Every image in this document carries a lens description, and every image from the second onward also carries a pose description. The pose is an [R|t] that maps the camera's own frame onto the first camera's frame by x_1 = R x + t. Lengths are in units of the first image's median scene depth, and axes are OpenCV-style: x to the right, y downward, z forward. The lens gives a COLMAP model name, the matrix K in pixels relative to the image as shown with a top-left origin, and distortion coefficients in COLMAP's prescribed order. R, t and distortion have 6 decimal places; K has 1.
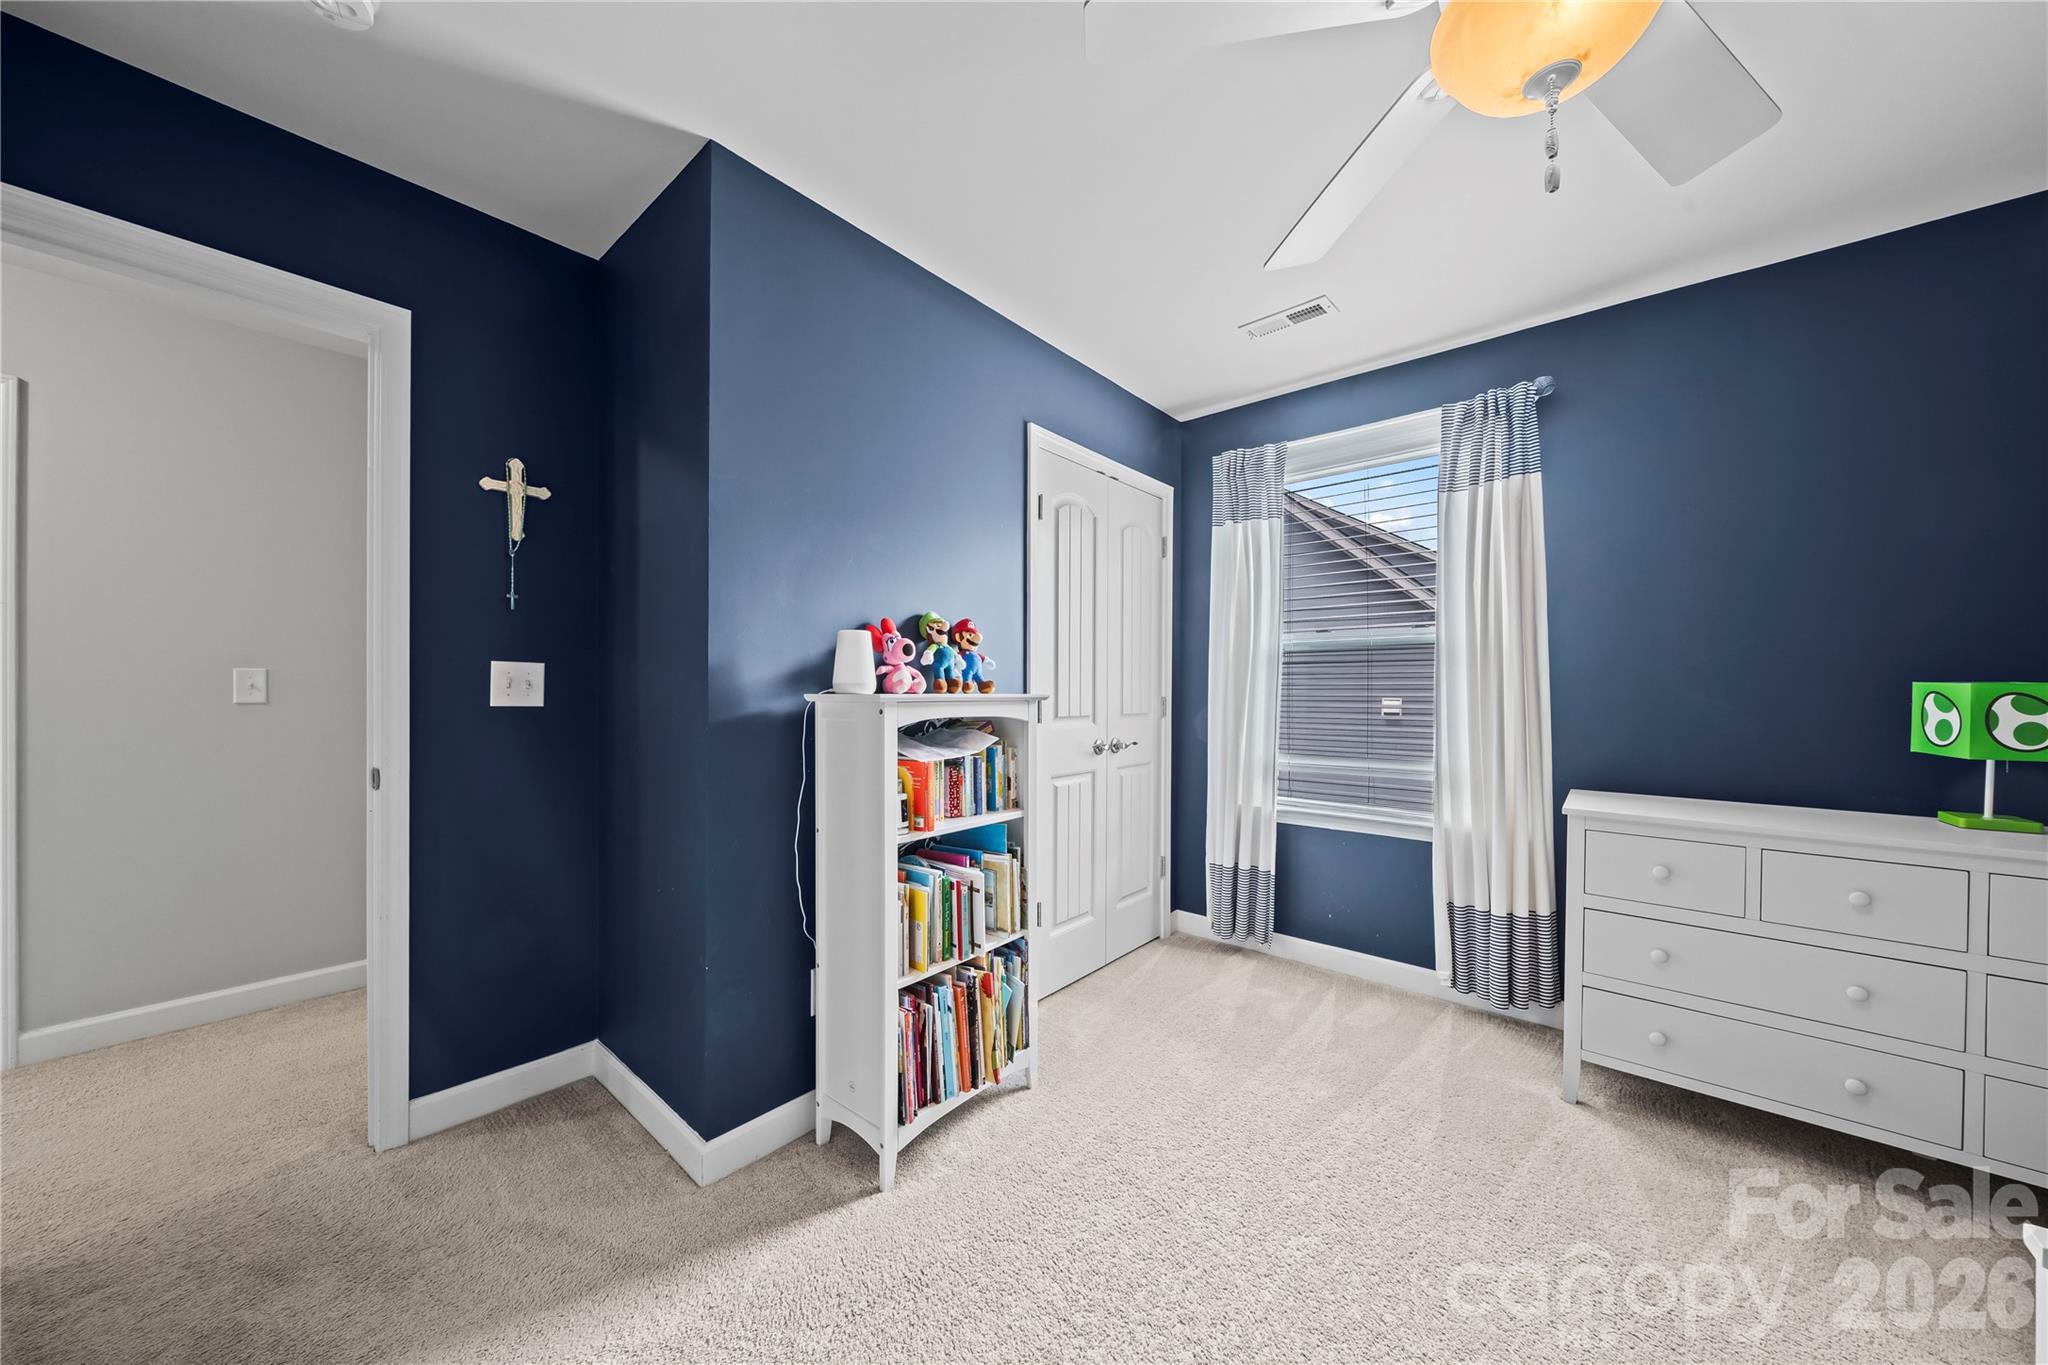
lens RADIAL K [[695.0, 0, 1022.9], [0, 695.0, 698.1], [0, 0, 1]] dist [-0.000687, 0.000035]
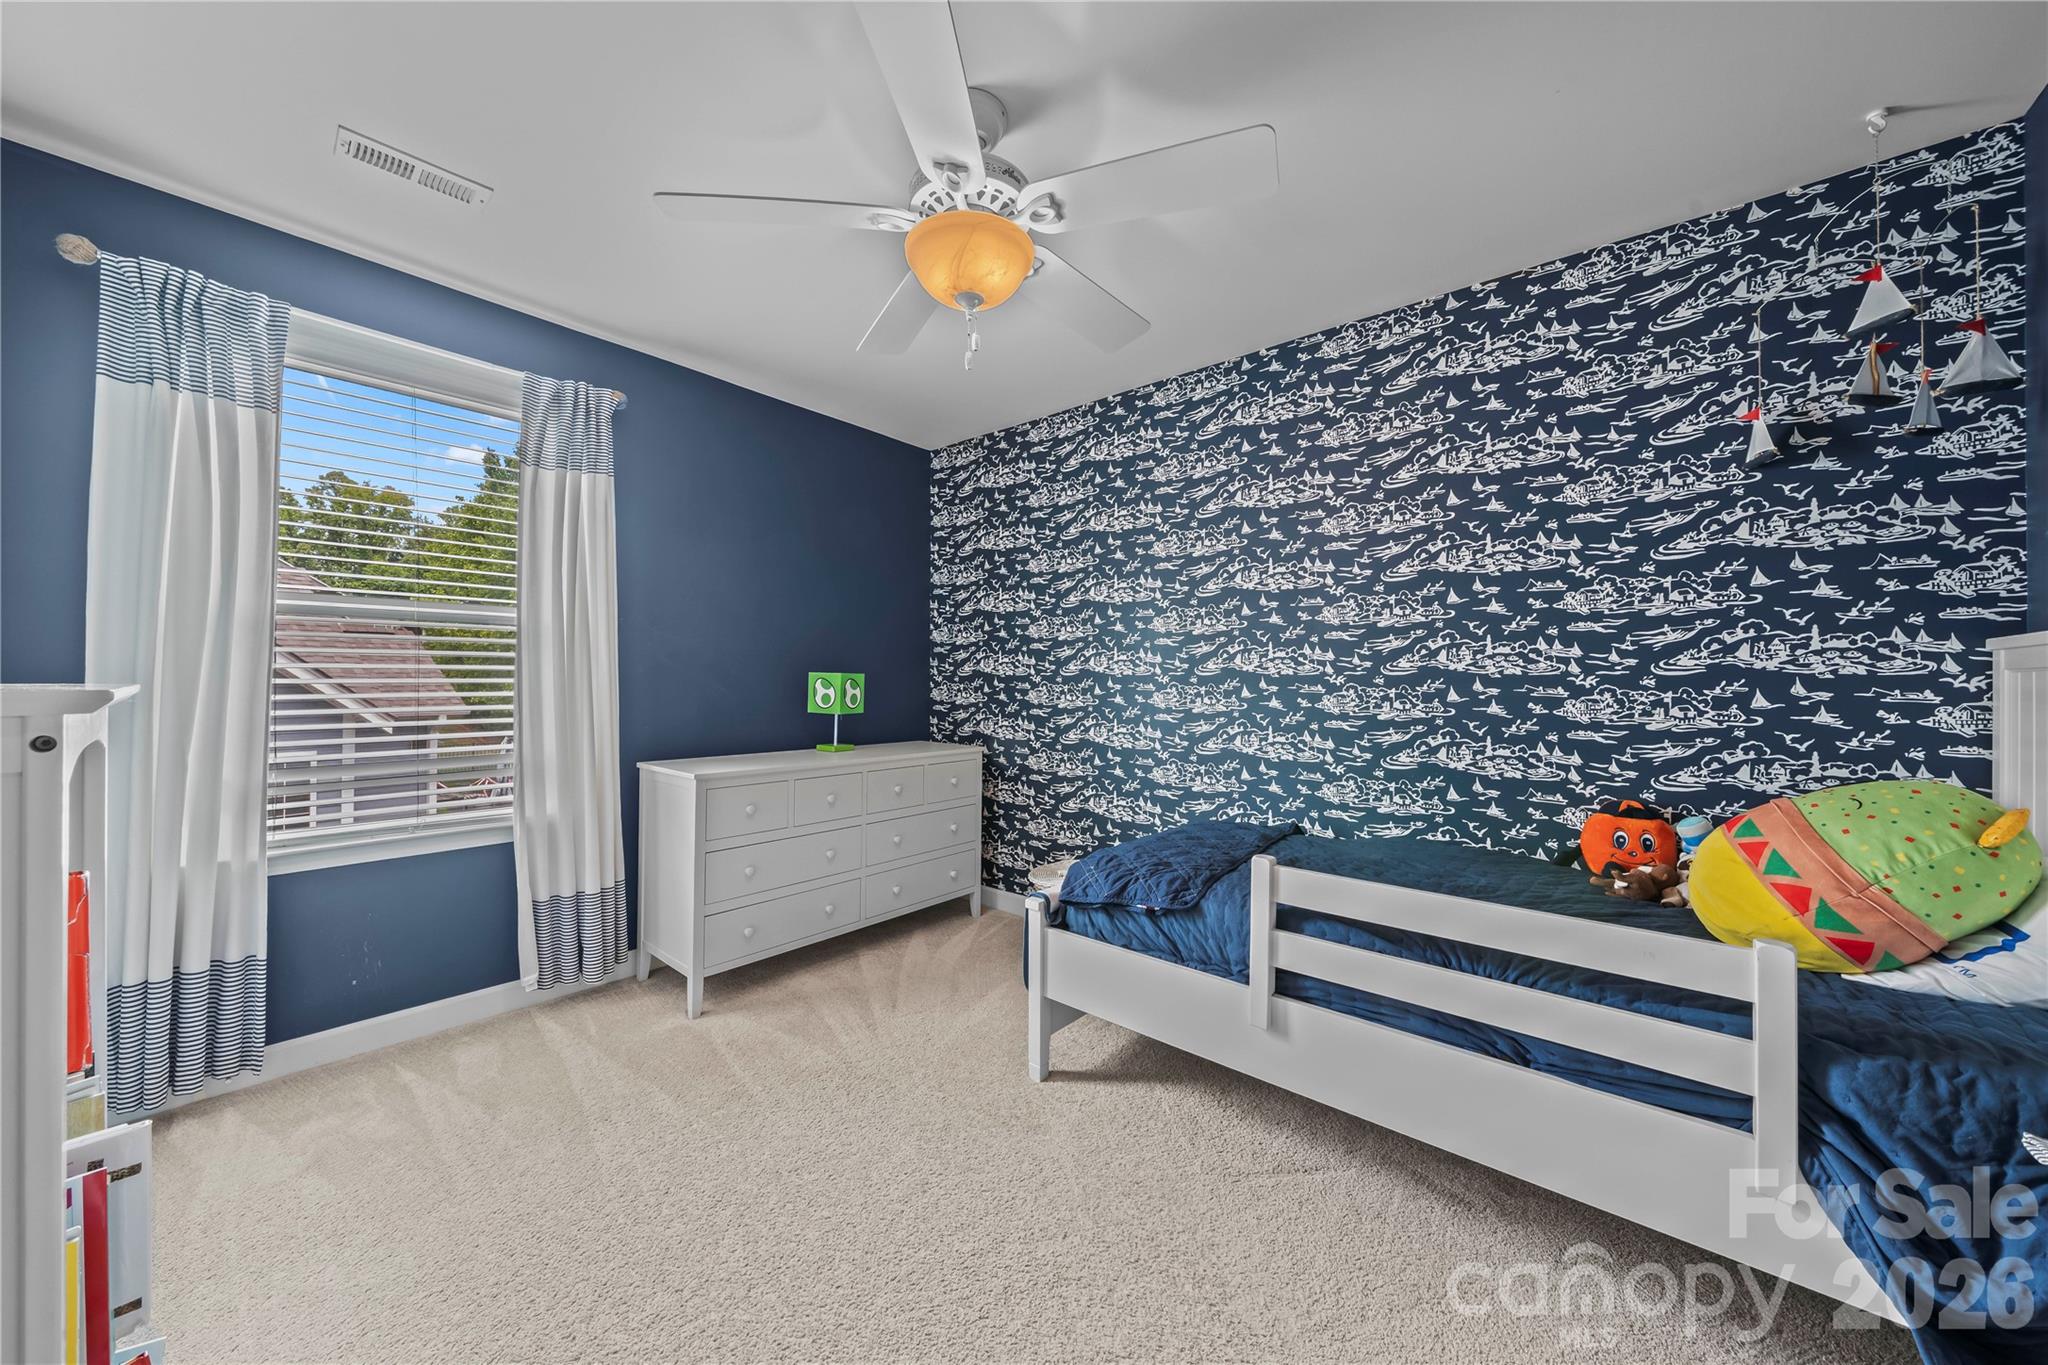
lens RADIAL K [[696.8, 0, 1012.9], [0, 696.8, 679.3], [0, 0, 1]] dist [-0.003761, 0.000261]
pose [[0.006683, -0.002370, 0.999975, -0.343519], [0.004873, 0.999985, 0.002337, -0.005235], [-0.999966, 0.004857, 0.006694, 0.358961]]
